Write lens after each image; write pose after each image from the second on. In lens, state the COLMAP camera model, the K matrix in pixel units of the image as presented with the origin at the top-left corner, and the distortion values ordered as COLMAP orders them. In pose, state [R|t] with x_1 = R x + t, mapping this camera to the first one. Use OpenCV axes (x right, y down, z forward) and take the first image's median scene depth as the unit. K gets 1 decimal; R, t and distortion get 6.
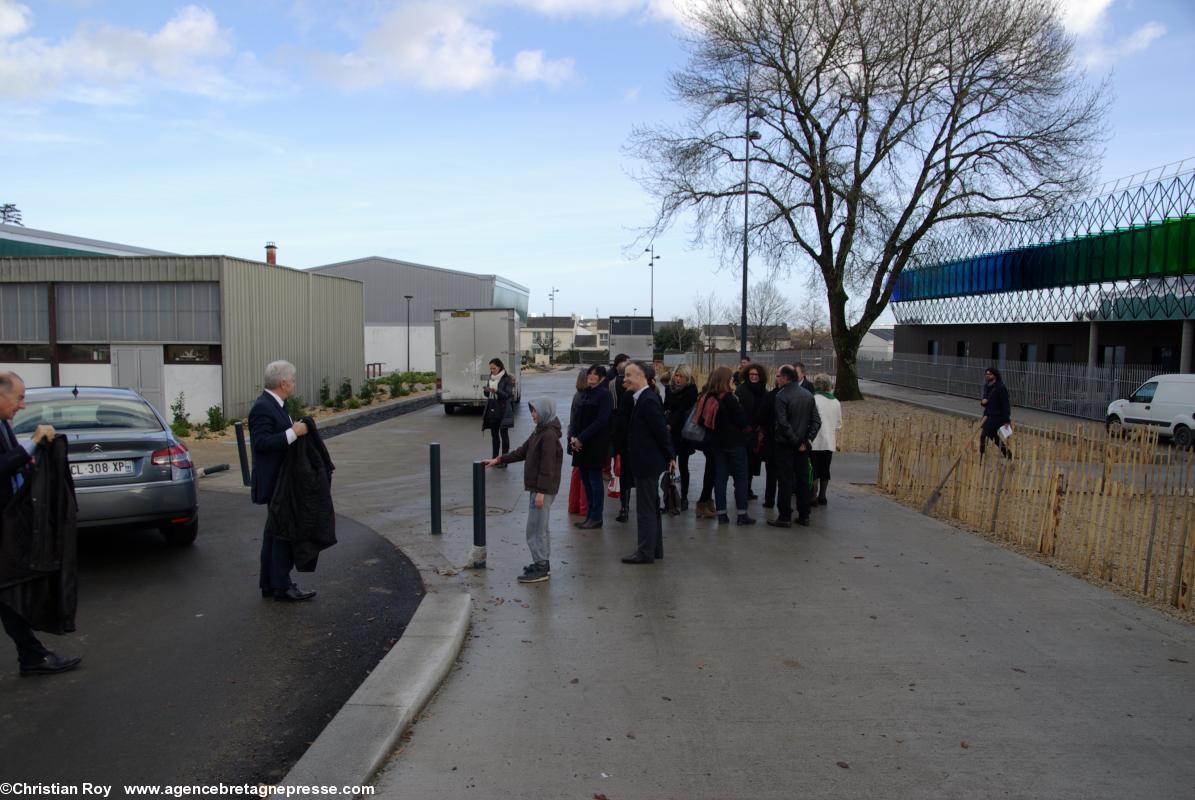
lens RADIAL K [[885.6, 0, 597.5], [0, 885.6, 400.0], [0, 0, 1]] dist [-0.117389, 0.115735]
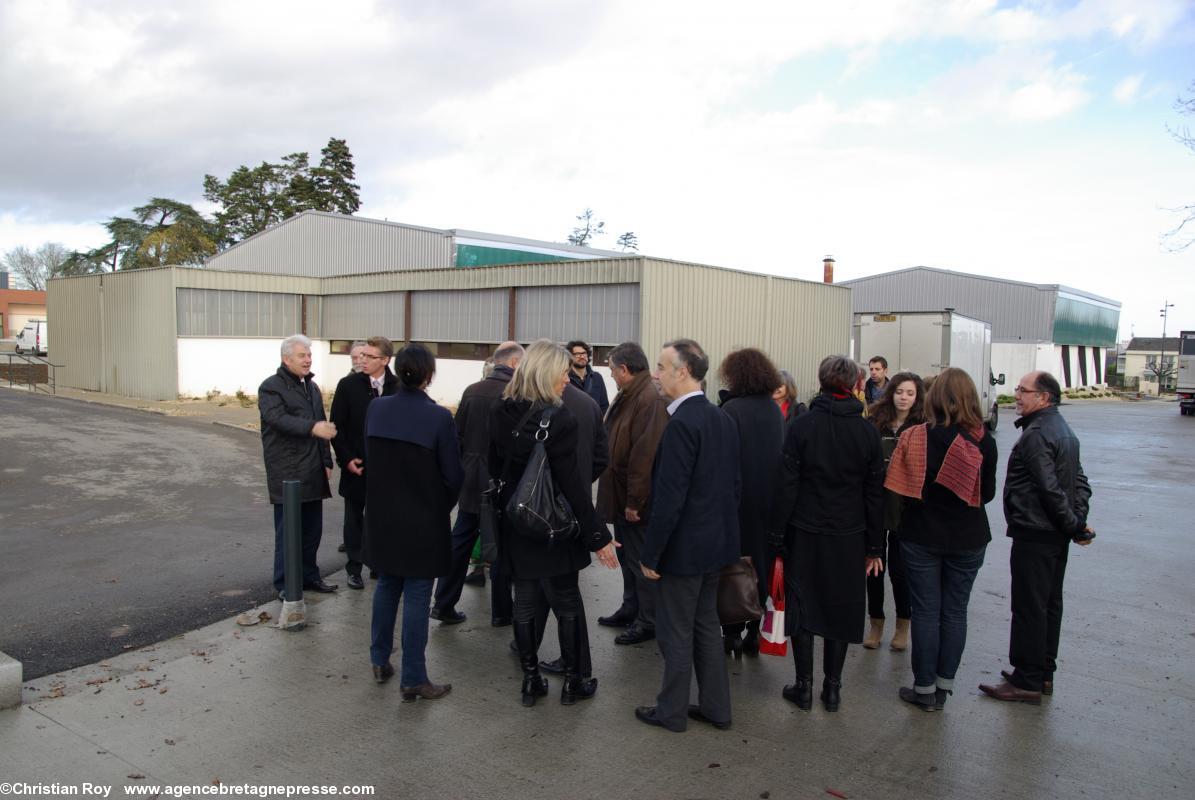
lens RADIAL K [[885.6, 0, 597.5], [0, 885.6, 400.0], [0, 0, 1]] dist [-0.117389, 0.115735]
pose [[0.787505, 0.055232, -0.613828, 0.143925], [-0.067933, 0.997686, 0.002618, -0.003220], [0.612553, 0.039638, 0.789435, 0.180952]]
